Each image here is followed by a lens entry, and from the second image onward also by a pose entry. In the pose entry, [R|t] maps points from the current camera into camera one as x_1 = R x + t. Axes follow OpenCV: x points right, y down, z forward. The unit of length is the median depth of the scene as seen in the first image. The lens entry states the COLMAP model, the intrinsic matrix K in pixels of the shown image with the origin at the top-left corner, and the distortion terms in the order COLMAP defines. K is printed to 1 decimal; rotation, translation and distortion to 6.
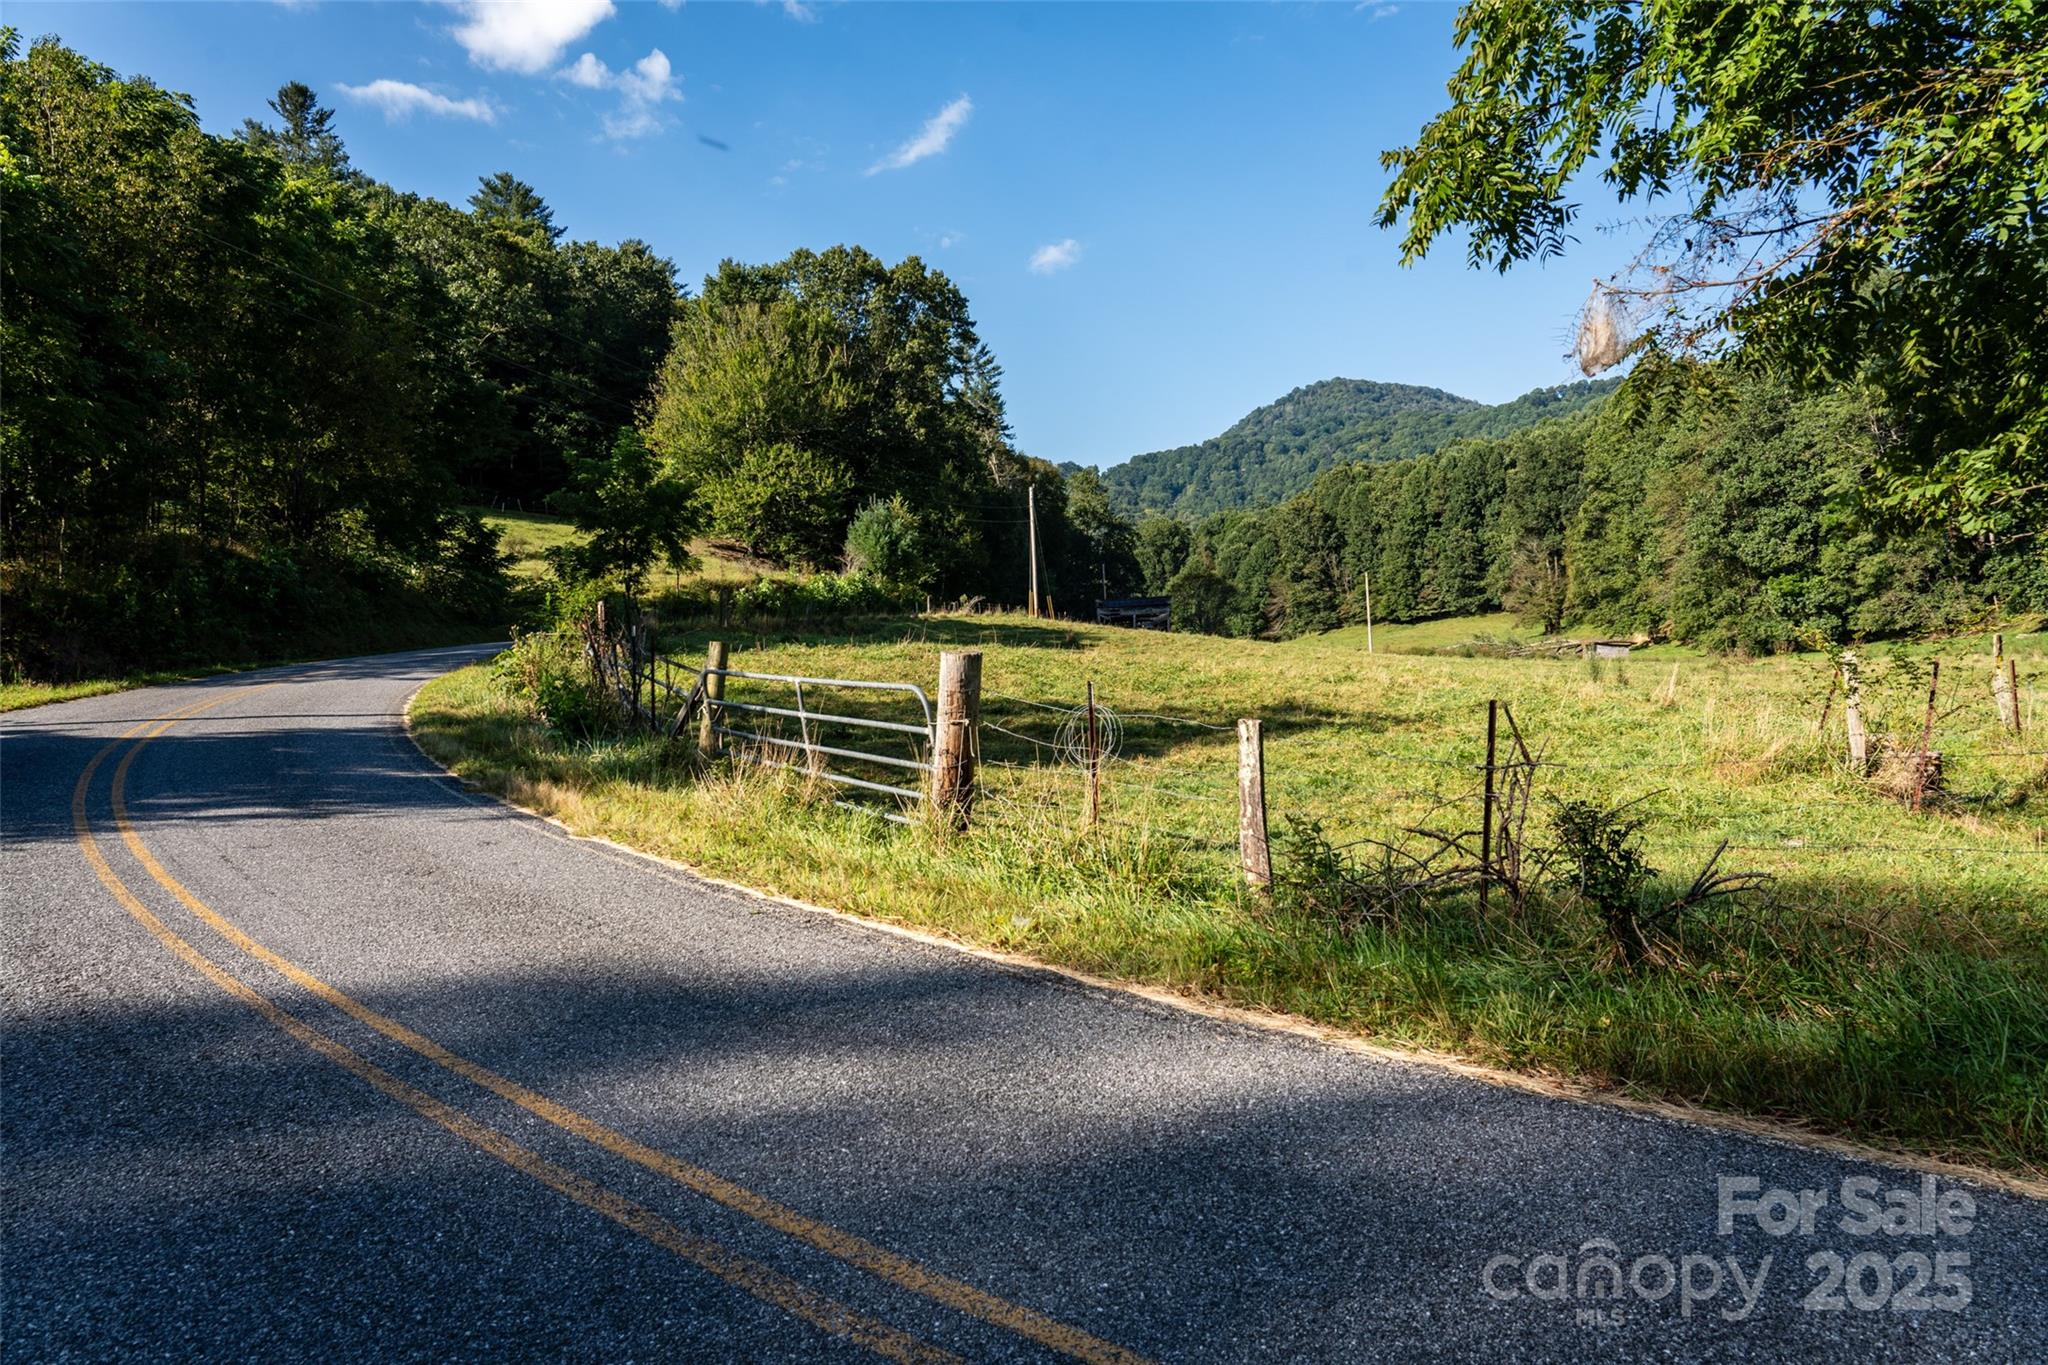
lens RADIAL K [[1388.4, 0, 1022.3], [0, 1388.4, 684.8], [0, 0, 1]] dist [-0.008915, -0.000616]
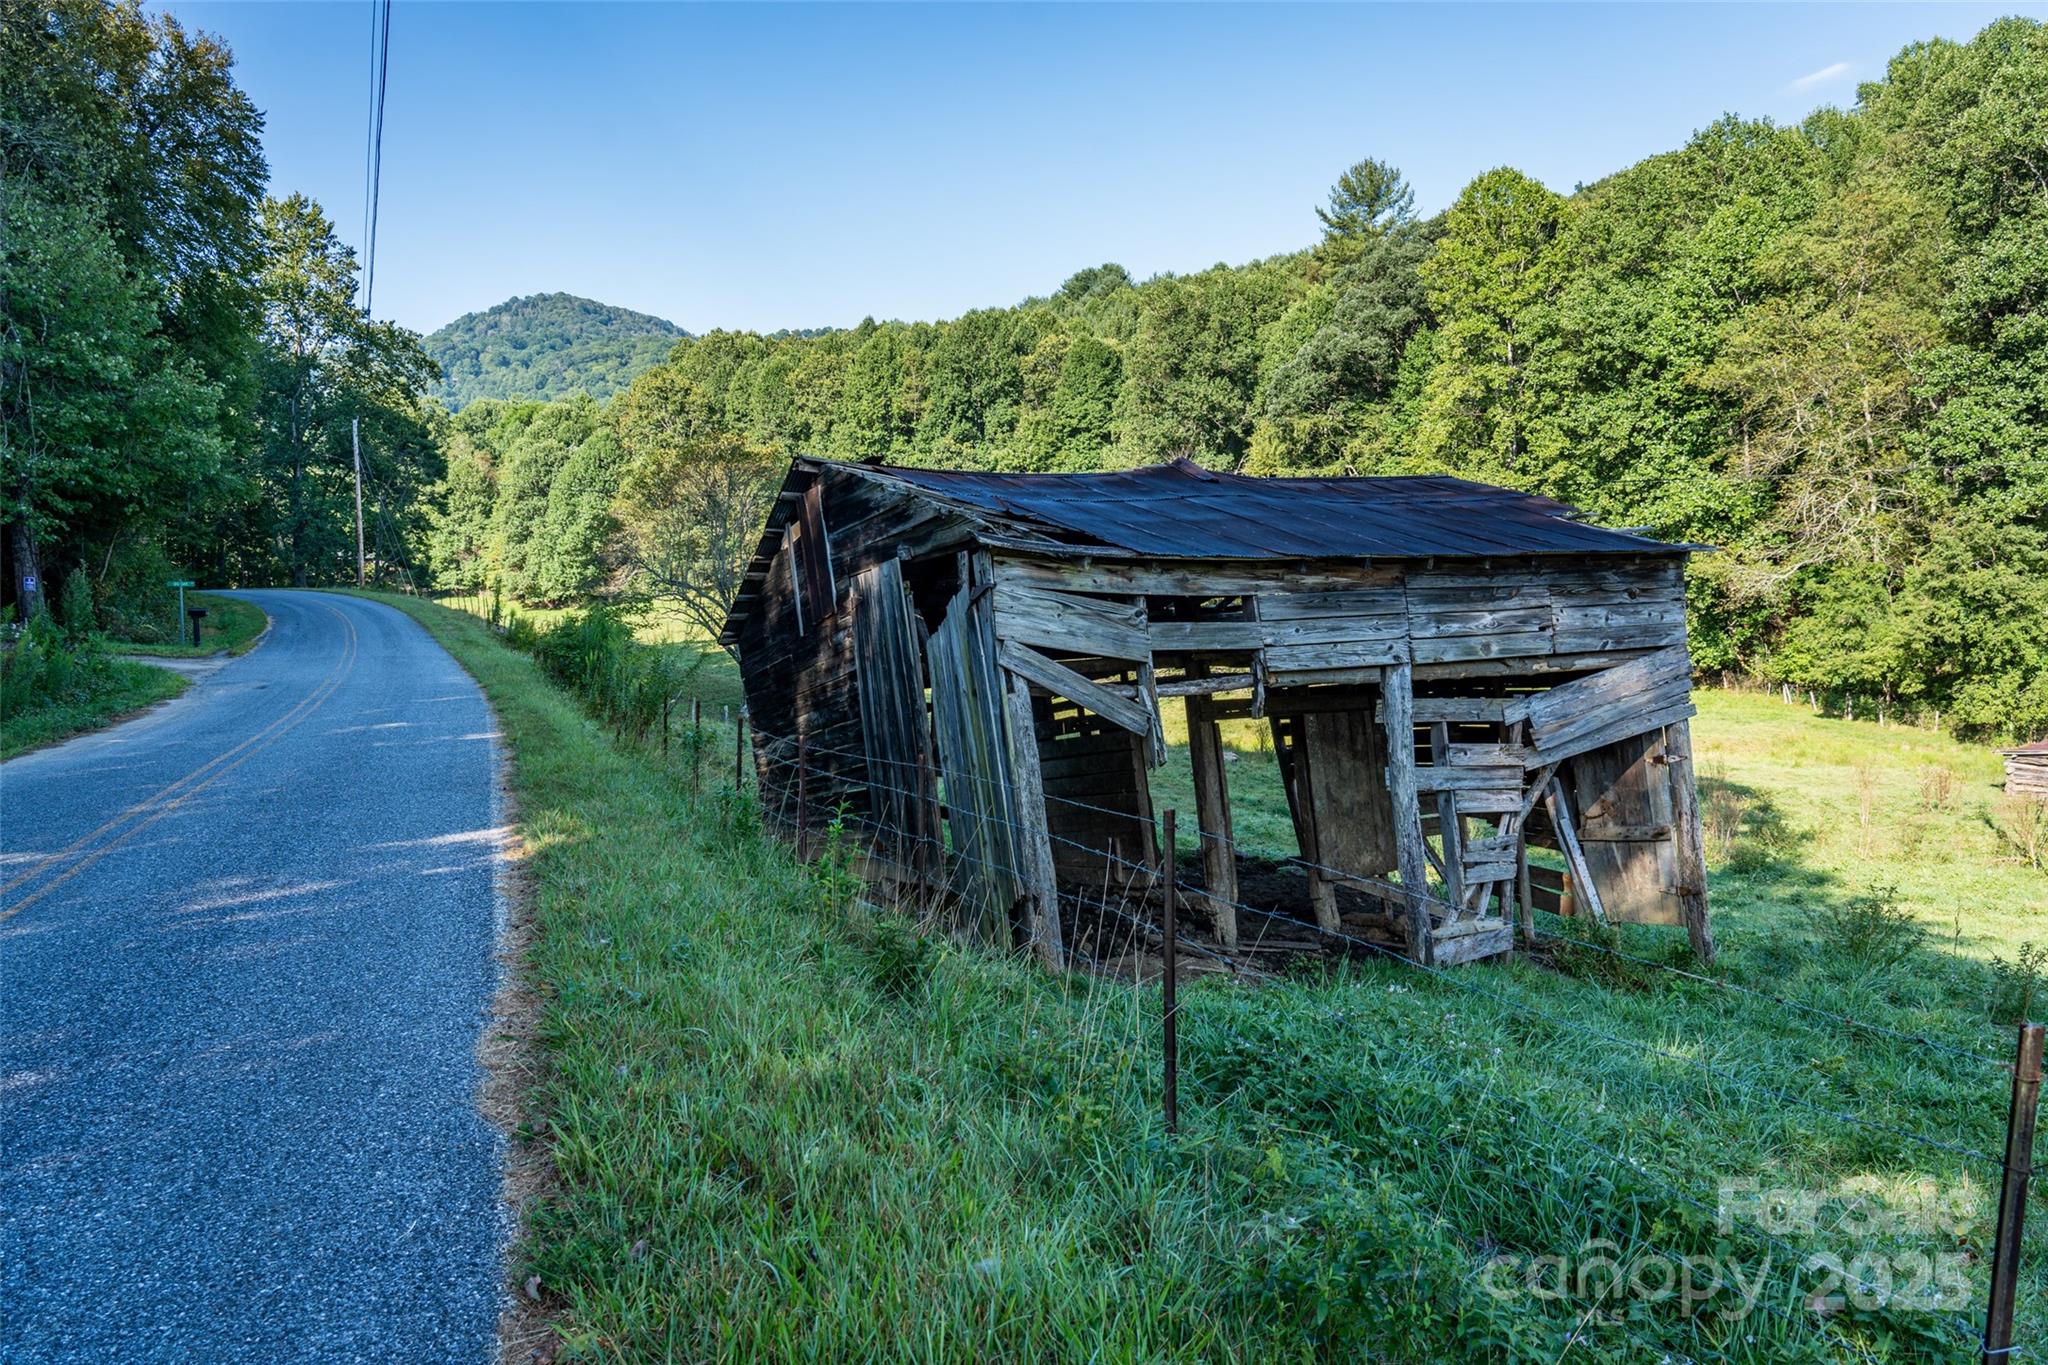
lens RADIAL K [[1388.4, 0, 1024.7], [0, 1388.4, 684.2], [0, 0, 1]] dist [-0.008915, -0.000616]
pose [[0.846708, 0.004402, 0.532039, 0.008094], [-0.026650, 0.999061, 0.034146, -0.021939], [-0.531390, -0.043090, 0.846031, 0.397030]]
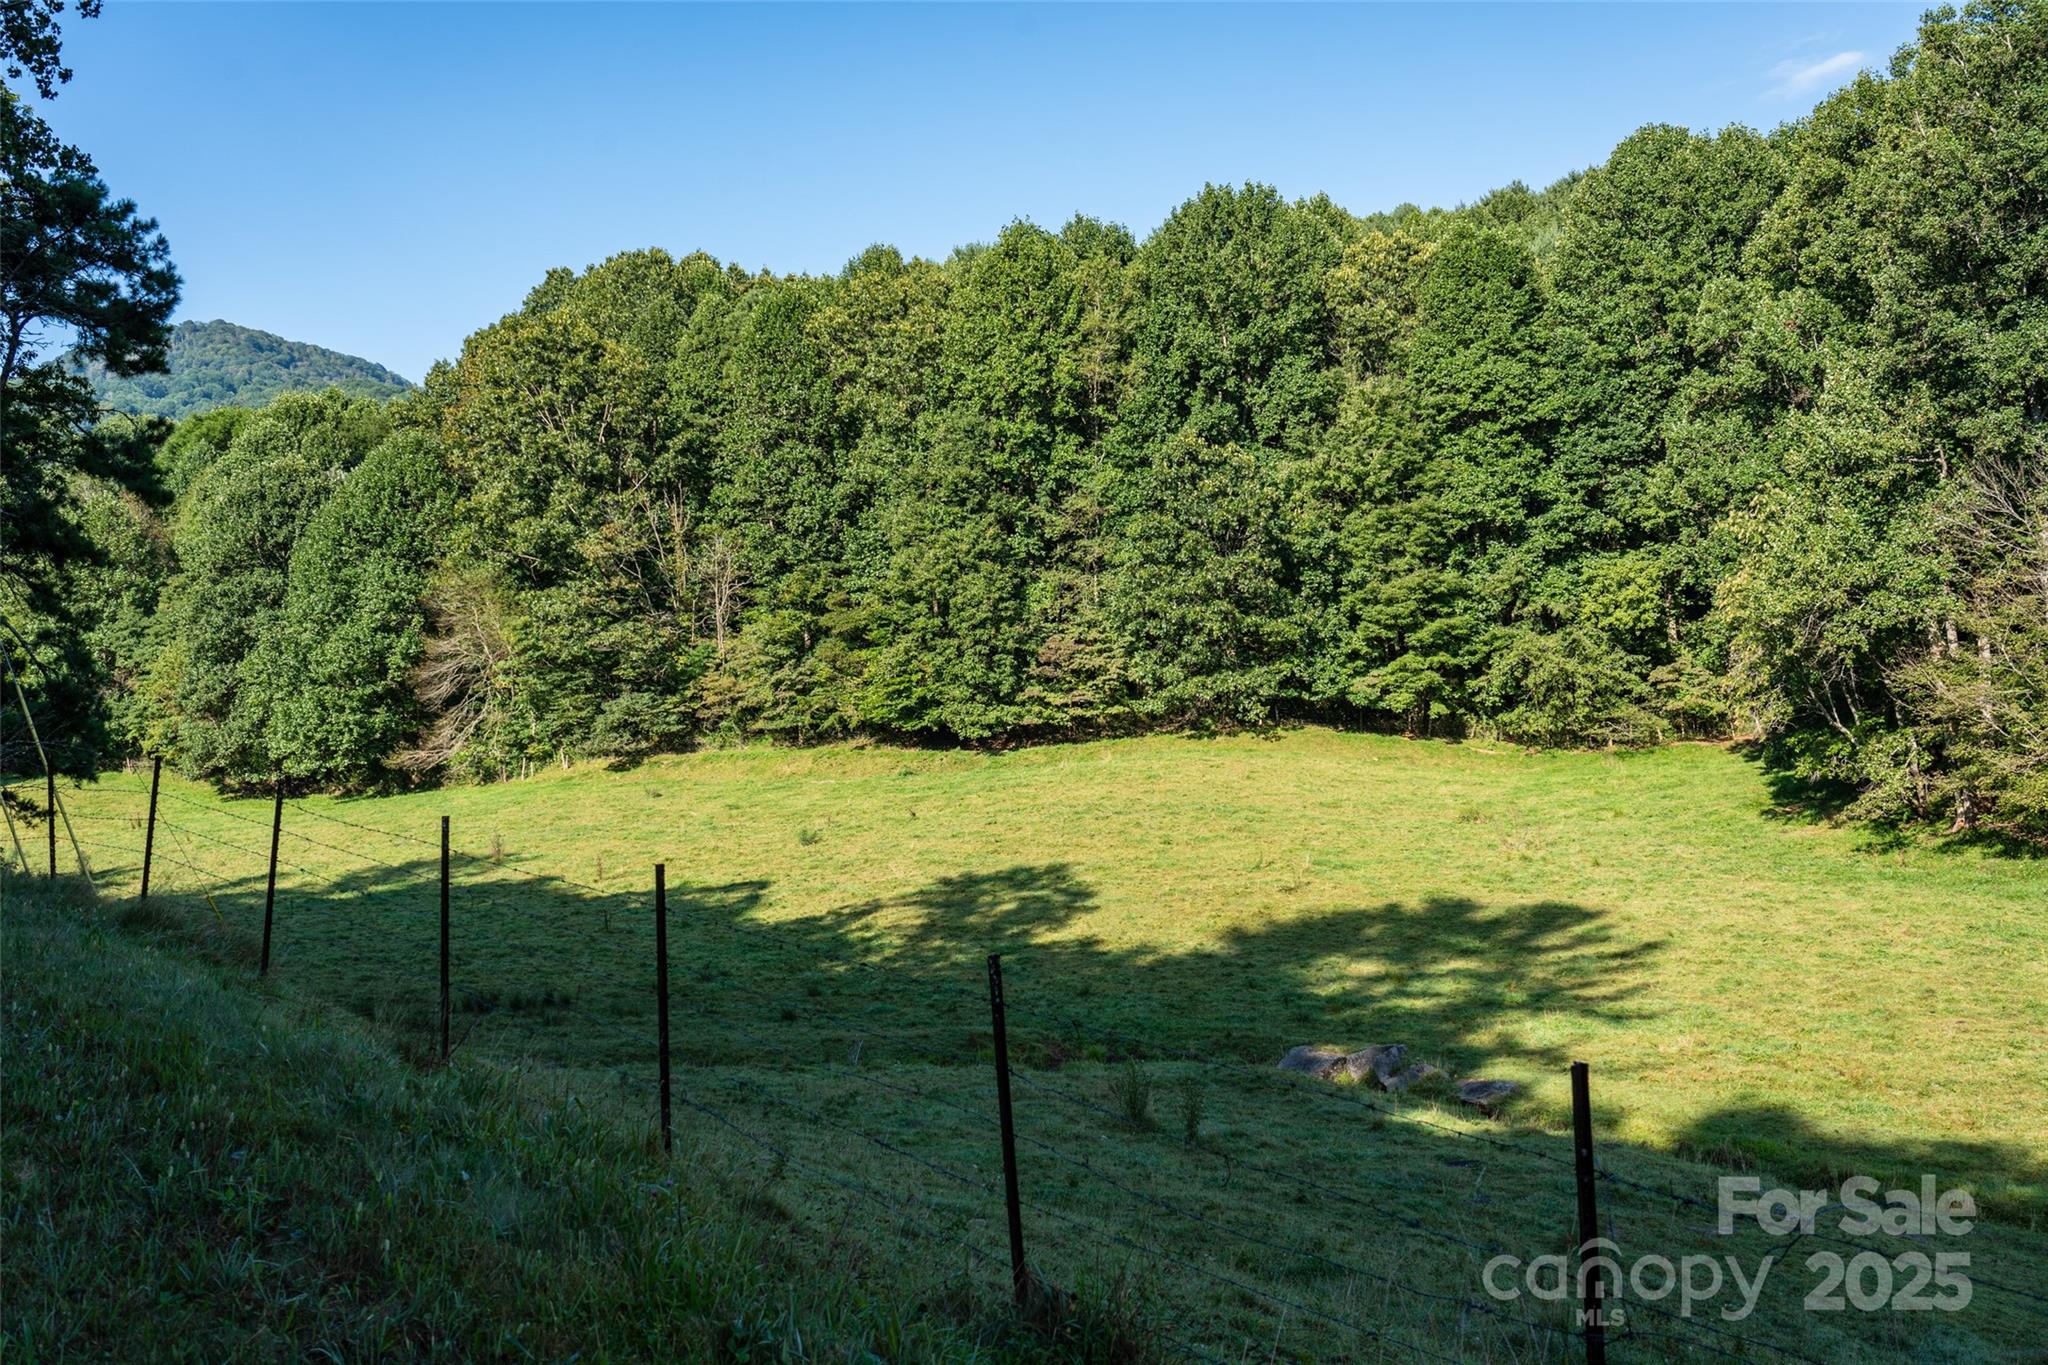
lens RADIAL K [[1909.5, 0, 1026.7], [0, 1909.5, 688.7], [0, 0, 1]] dist [0.036311, 0.000000]
pose [[0.799629, 0.052676, 0.598180, 0.038804], [-0.017642, 0.997776, -0.064281, -0.028681], [-0.600236, 0.040848, 0.798779, 0.621379]]
